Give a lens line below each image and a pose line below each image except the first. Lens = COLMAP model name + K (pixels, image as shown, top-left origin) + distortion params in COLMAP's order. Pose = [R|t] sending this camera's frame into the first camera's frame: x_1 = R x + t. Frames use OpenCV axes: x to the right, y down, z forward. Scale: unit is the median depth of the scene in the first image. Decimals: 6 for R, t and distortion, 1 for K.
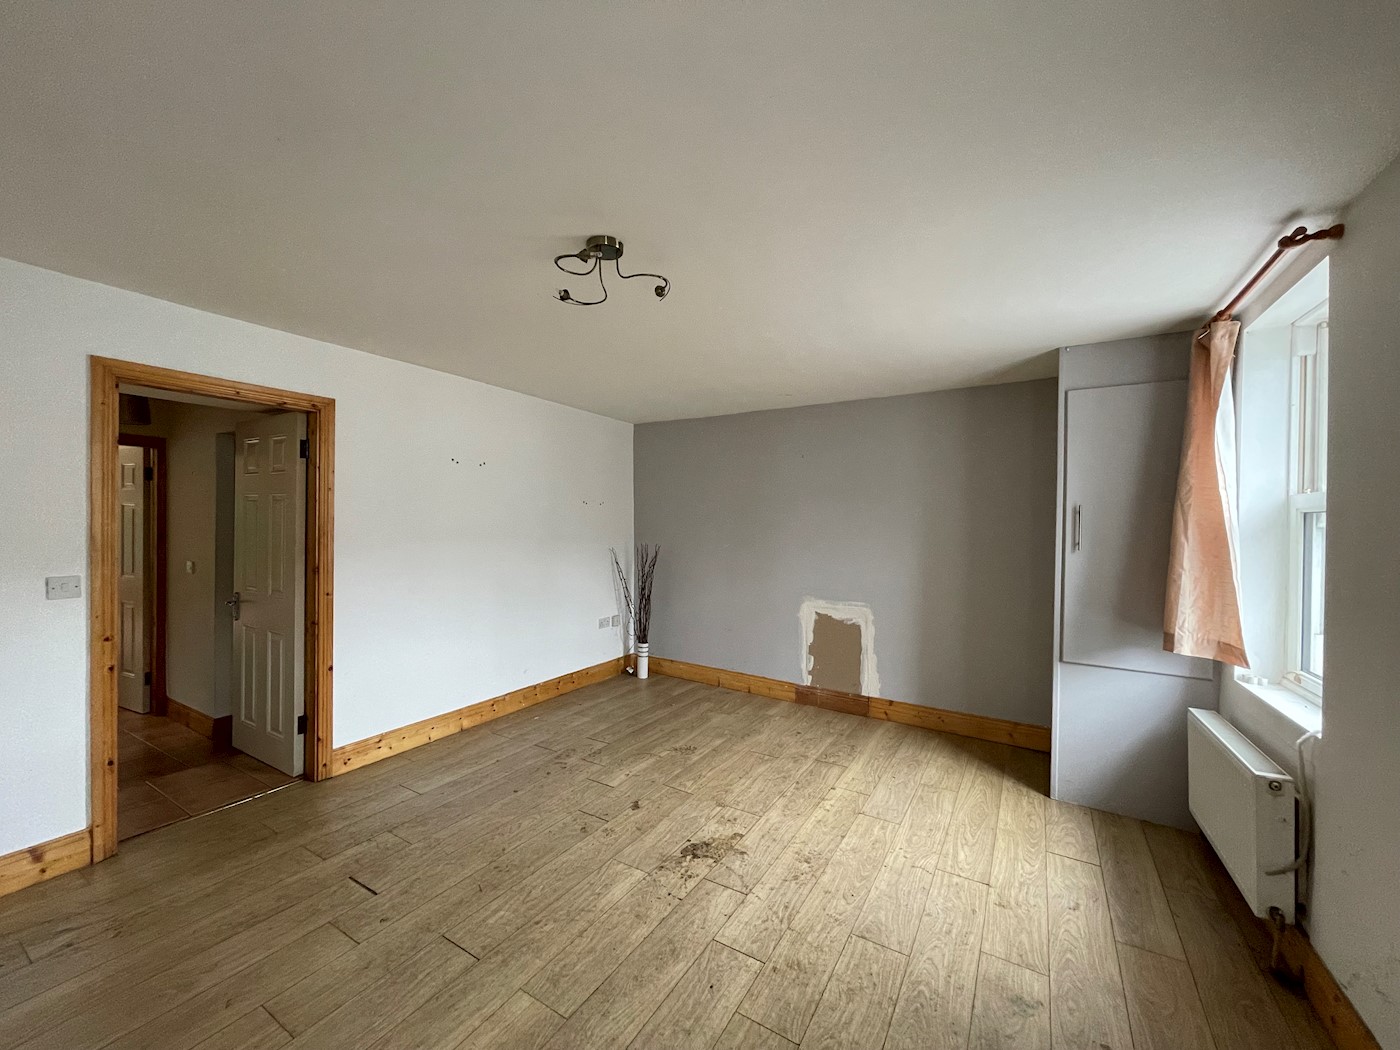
lens RADIAL K [[564.8, 0, 696.6], [0, 564.8, 523.9], [0, 0, 1]] dist [-0.002739, 0.001796]
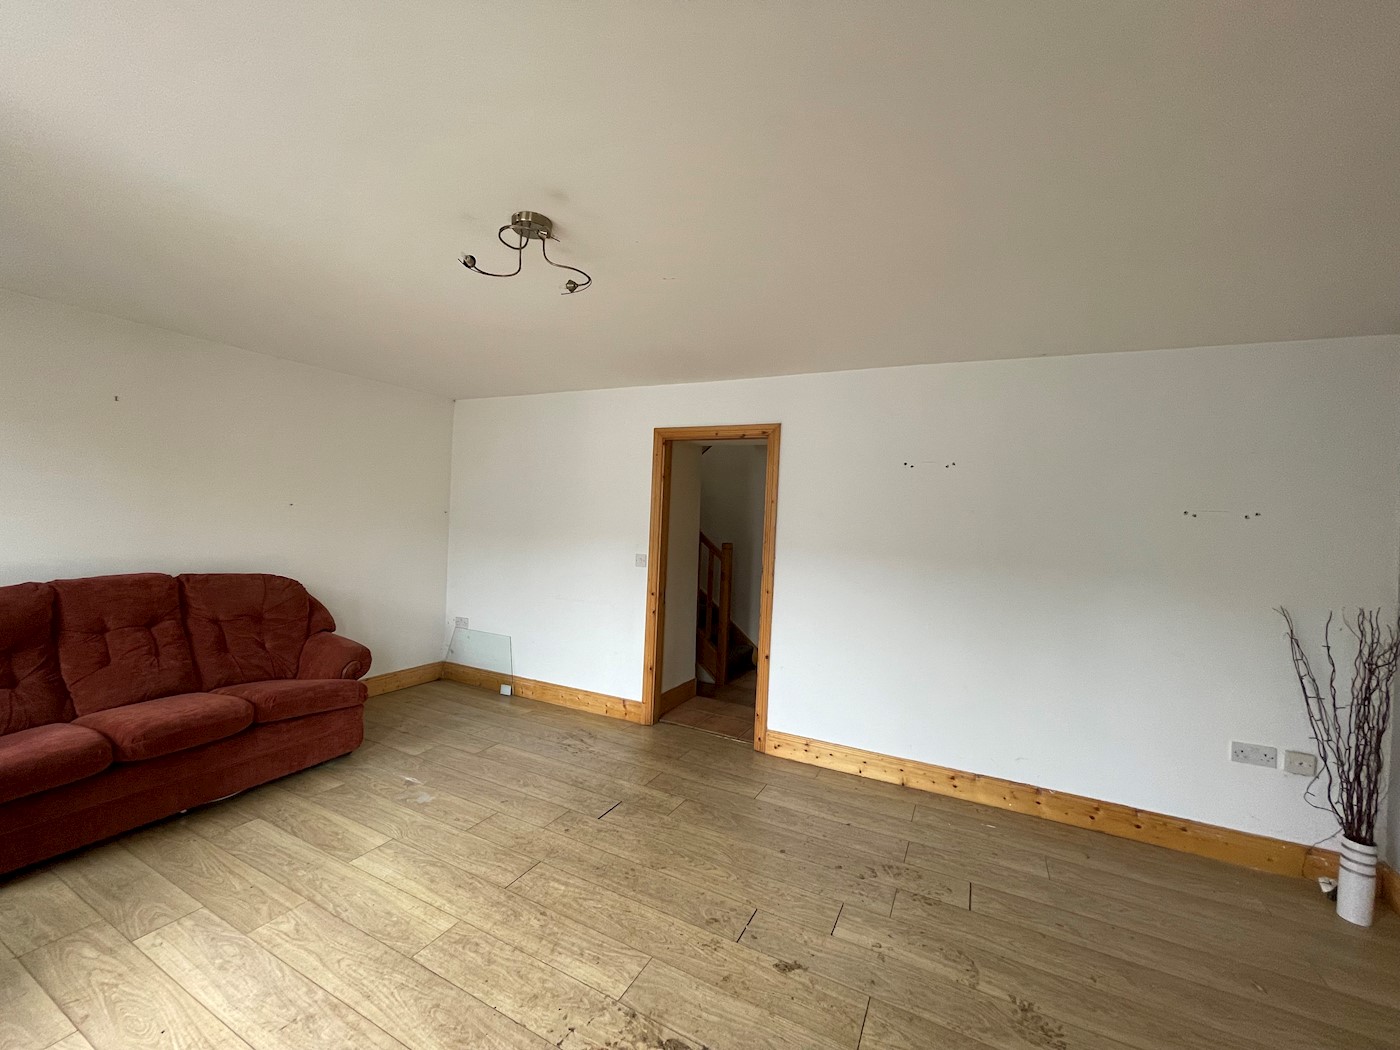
lens RADIAL K [[564.8, 0, 699.7], [0, 564.8, 524.0], [0, 0, 1]] dist [-0.002739, 0.001796]
pose [[0.079247, -0.004205, -0.996846, 0.444143], [-0.051552, 0.998636, -0.008311, 0.000983], [0.995521, 0.052048, 0.078922, 0.686197]]
